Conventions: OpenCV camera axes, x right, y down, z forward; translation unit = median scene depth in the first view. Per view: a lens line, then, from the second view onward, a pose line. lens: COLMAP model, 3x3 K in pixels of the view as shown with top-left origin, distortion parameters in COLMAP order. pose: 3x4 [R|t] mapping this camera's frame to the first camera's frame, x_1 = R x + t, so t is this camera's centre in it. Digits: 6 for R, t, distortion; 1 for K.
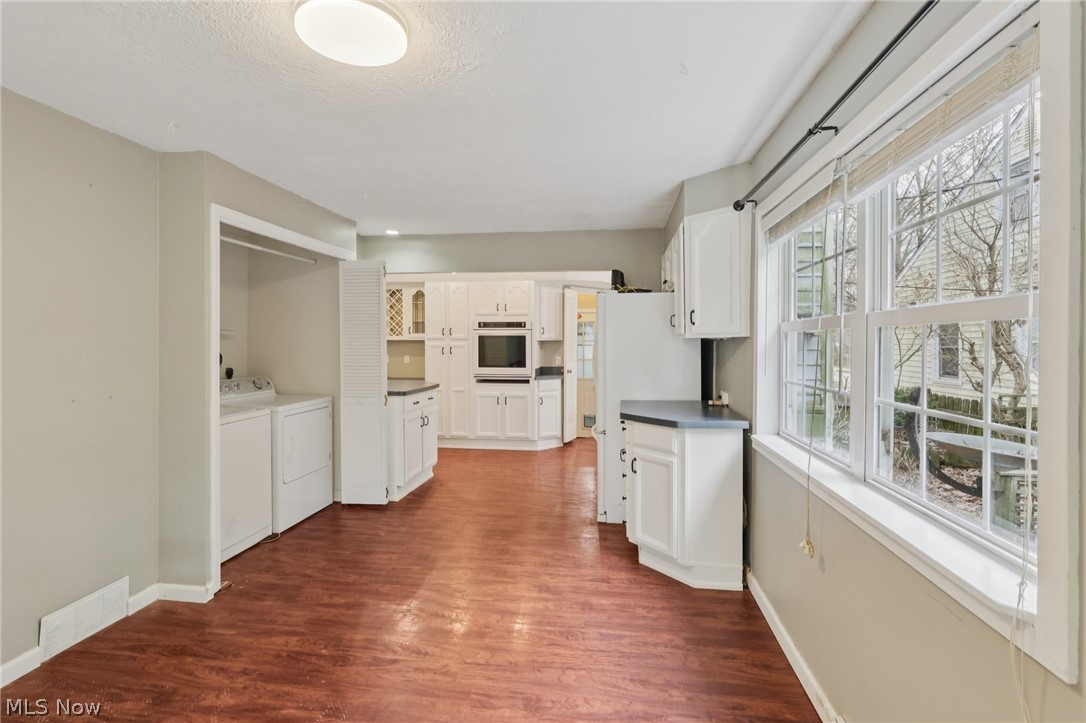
lens RADIAL K [[507.1, 0, 548.0], [0, 507.1, 346.6], [0, 0, 1]] dist [-0.005107, 0.001369]
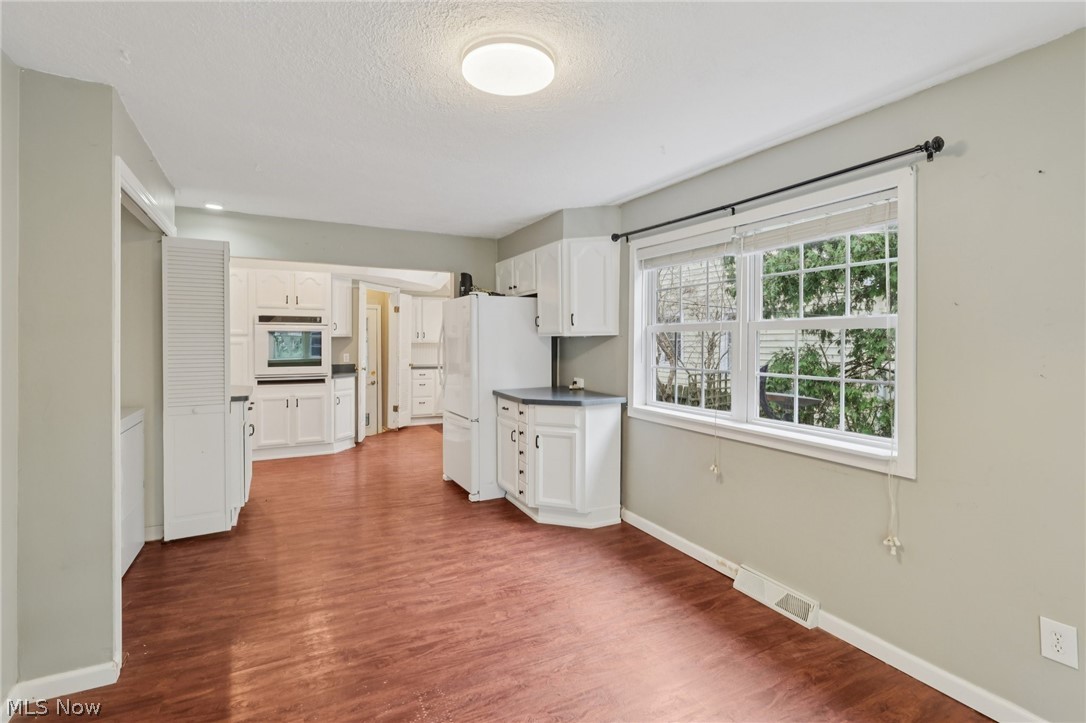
lens RADIAL K [[507.1, 0, 544.6], [0, 507.1, 342.4], [0, 0, 1]] dist [-0.005107, 0.001369]
pose [[0.816474, -0.002493, 0.577377, -0.360023], [0.002972, 0.999996, 0.000114, -0.000634], [-0.577375, 0.001623, 0.816478, 0.005689]]
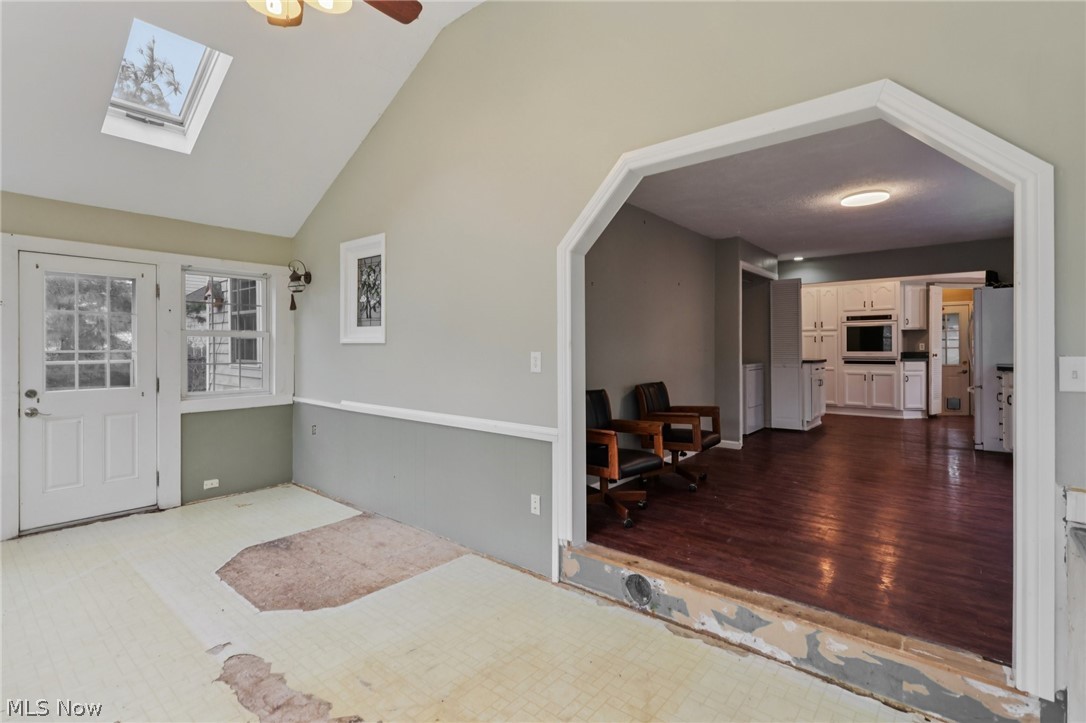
lens RADIAL K [[507.1, 0, 540.4], [0, 507.1, 352.0], [0, 0, 1]] dist [-0.005107, 0.001369]
pose [[0.839260, -0.002064, -0.543727, -0.134760], [0.002876, 0.999996, 0.000643, 0.058222], [0.543723, -0.002103, 0.839262, -0.750315]]
